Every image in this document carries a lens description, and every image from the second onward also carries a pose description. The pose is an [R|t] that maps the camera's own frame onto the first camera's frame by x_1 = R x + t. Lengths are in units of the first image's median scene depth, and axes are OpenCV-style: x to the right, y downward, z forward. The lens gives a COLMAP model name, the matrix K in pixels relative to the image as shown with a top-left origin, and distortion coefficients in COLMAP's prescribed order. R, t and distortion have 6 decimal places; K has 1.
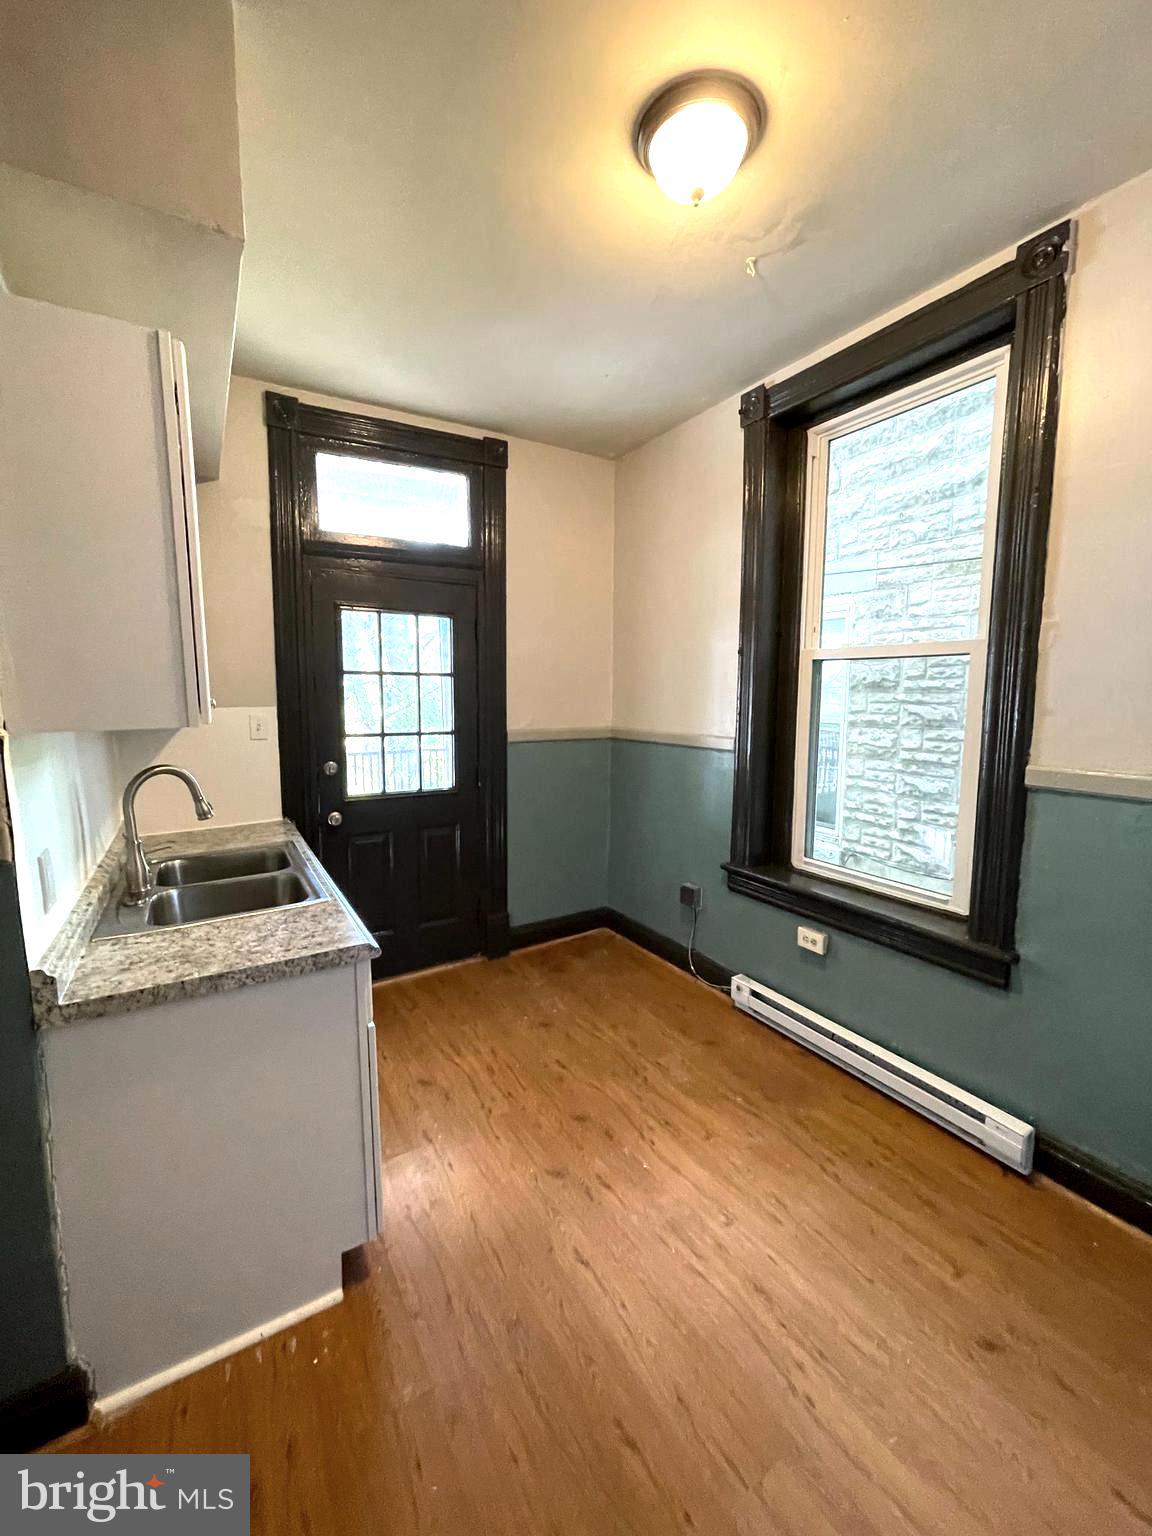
lens RADIAL K [[617.1, 0, 573.7], [0, 617.1, 761.4], [0, 0, 1]] dist [-0.002048, -0.000455]
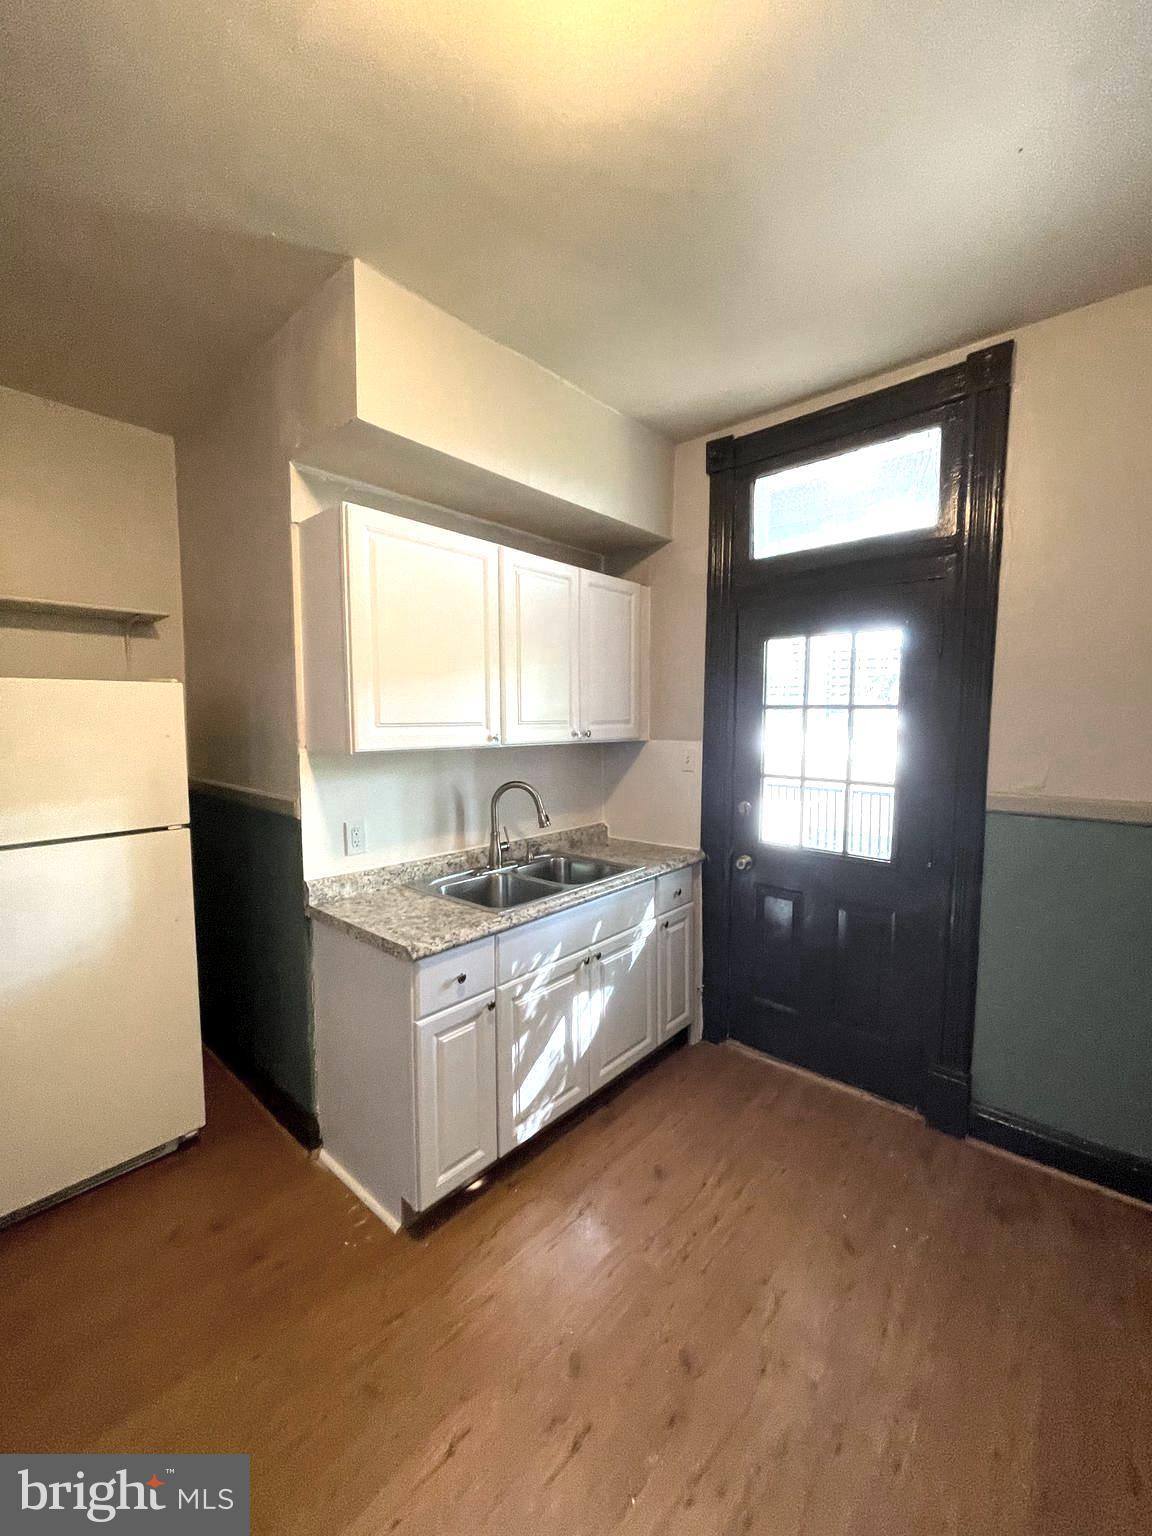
lens RADIAL K [[617.1, 0, 573.7], [0, 617.1, 761.4], [0, 0, 1]] dist [-0.002048, -0.000455]
pose [[0.305315, 0.071310, -0.949578, 0.485979], [-0.112389, 0.992921, 0.038429, -0.077227], [0.945596, 0.094990, 0.311168, 0.522854]]
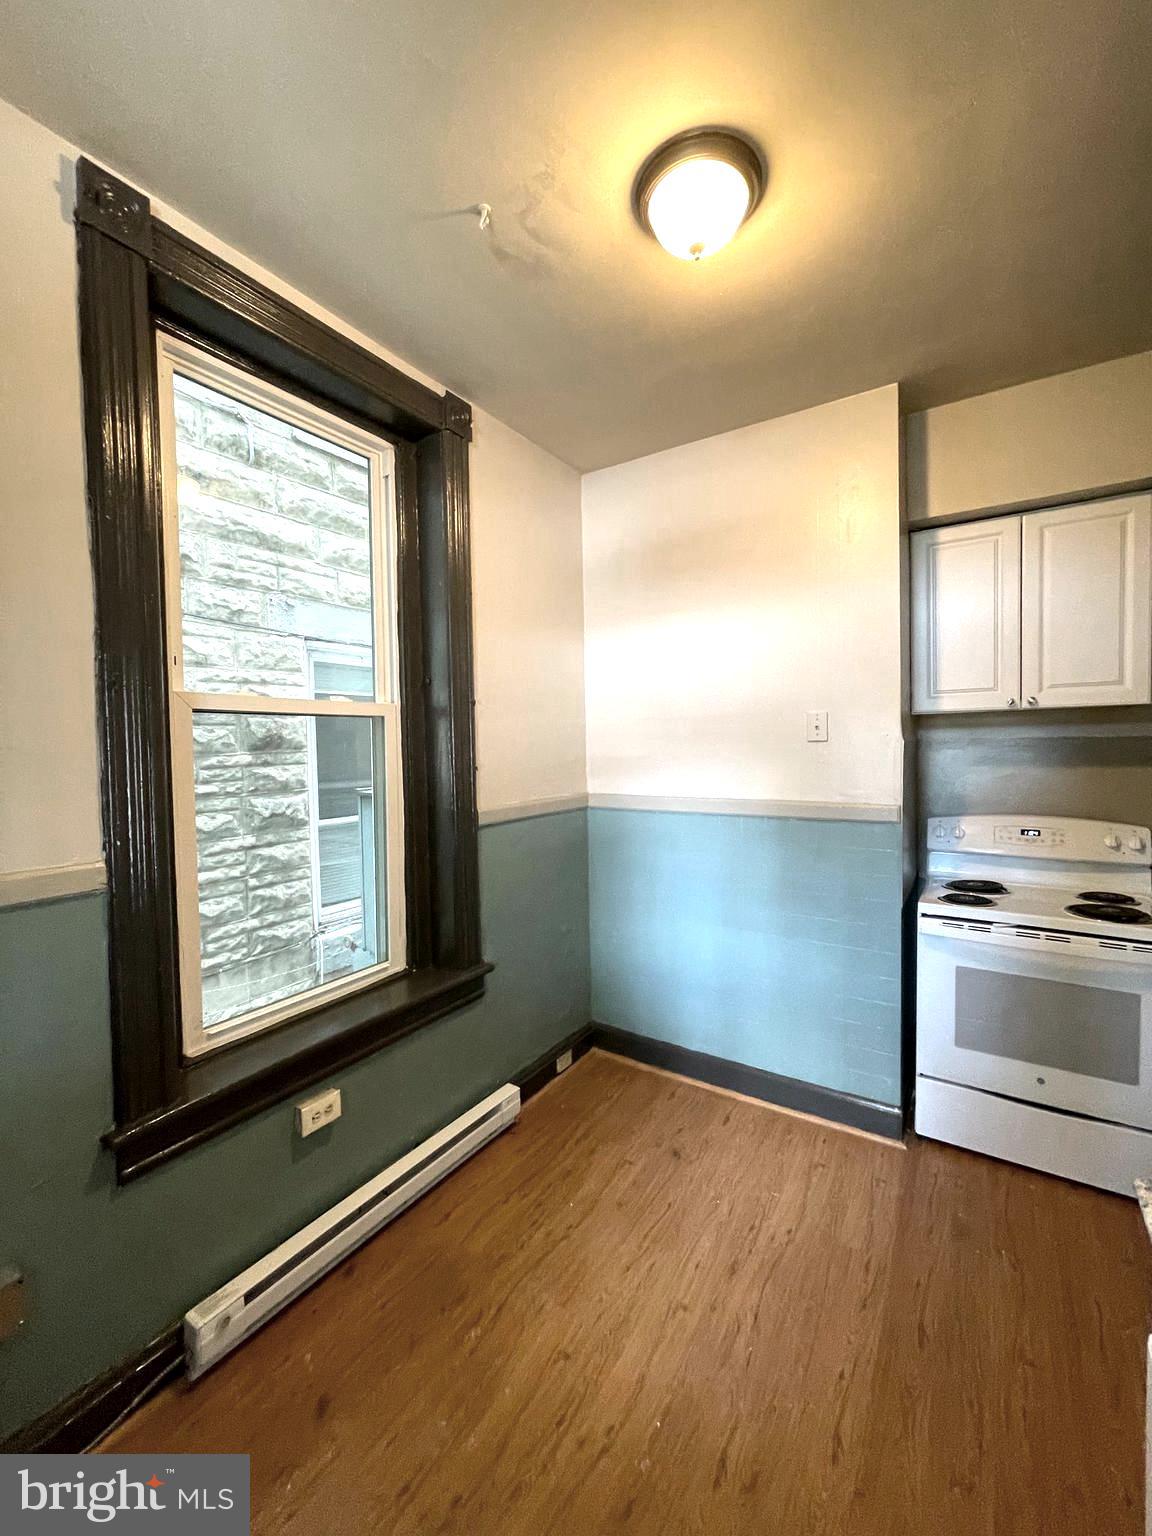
lens RADIAL K [[617.1, 0, 573.7], [0, 617.1, 761.4], [0, 0, 1]] dist [-0.002048, -0.000455]
pose [[-0.424175, -0.018030, 0.905401, -0.357972], [0.121570, 0.989618, 0.076662, -0.120031], [-0.897383, 0.142588, -0.417579, 0.978955]]
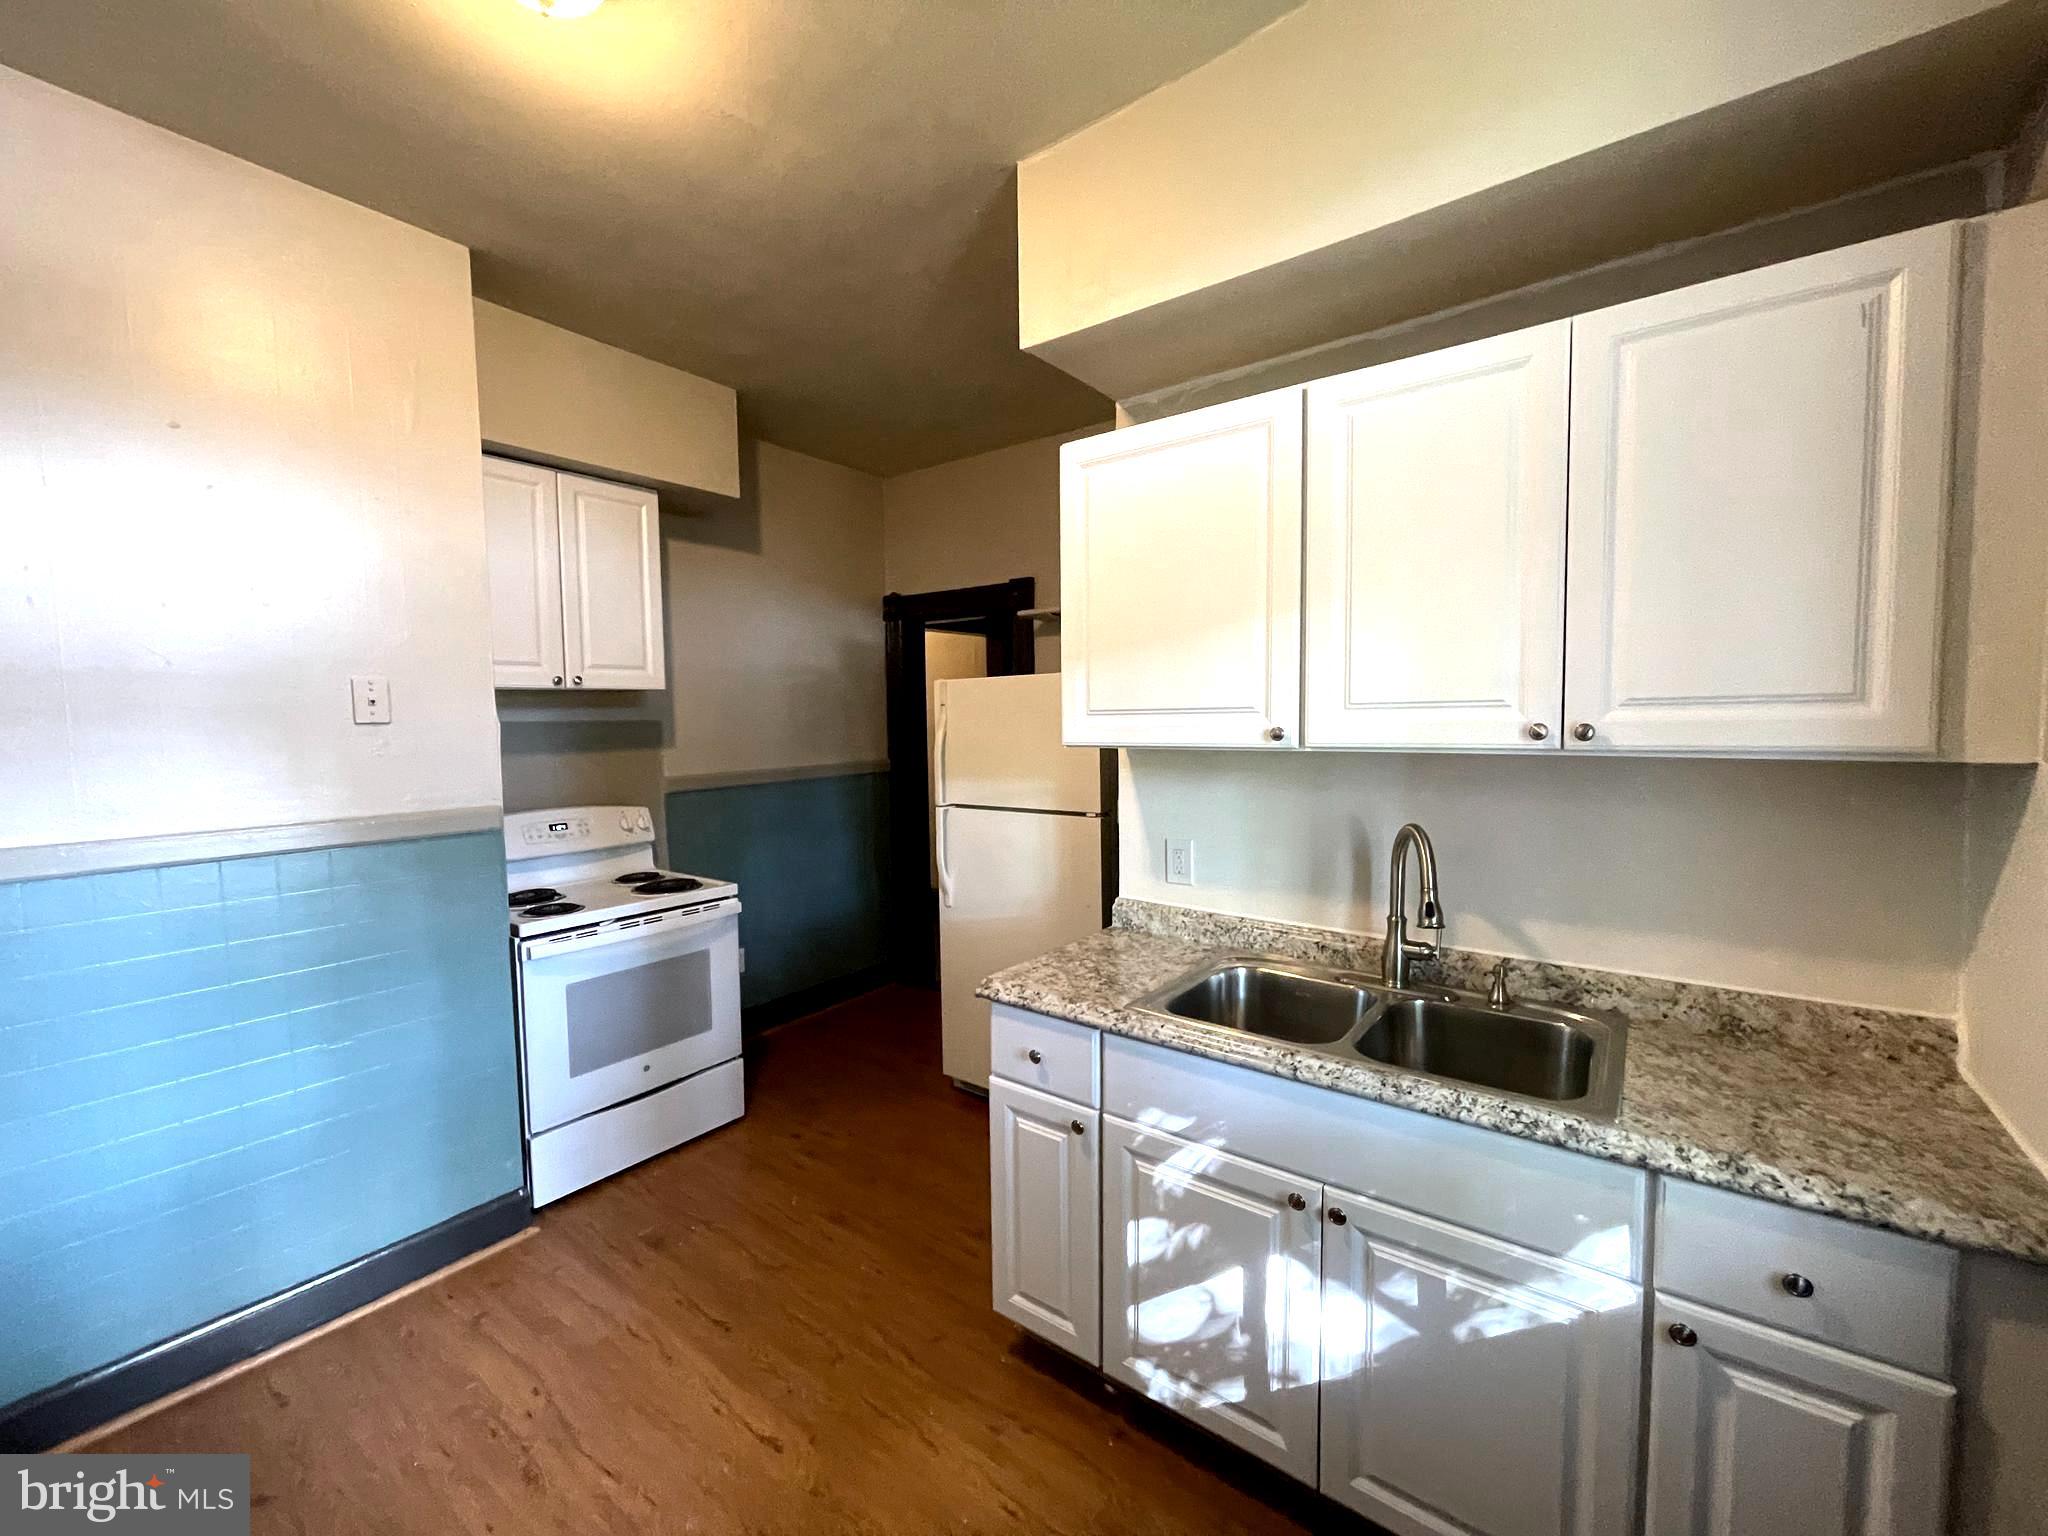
lens RADIAL K [[823.9, 0, 1022.3], [0, 823.9, 773.1], [0, 0, 1]] dist [-0.006480, 0.000025]
pose [[-0.927780, 0.042126, -0.370741, 0.042449], [-0.026668, 0.983579, 0.178497, -0.147663], [0.372172, 0.175493, -0.911422, 1.240668]]
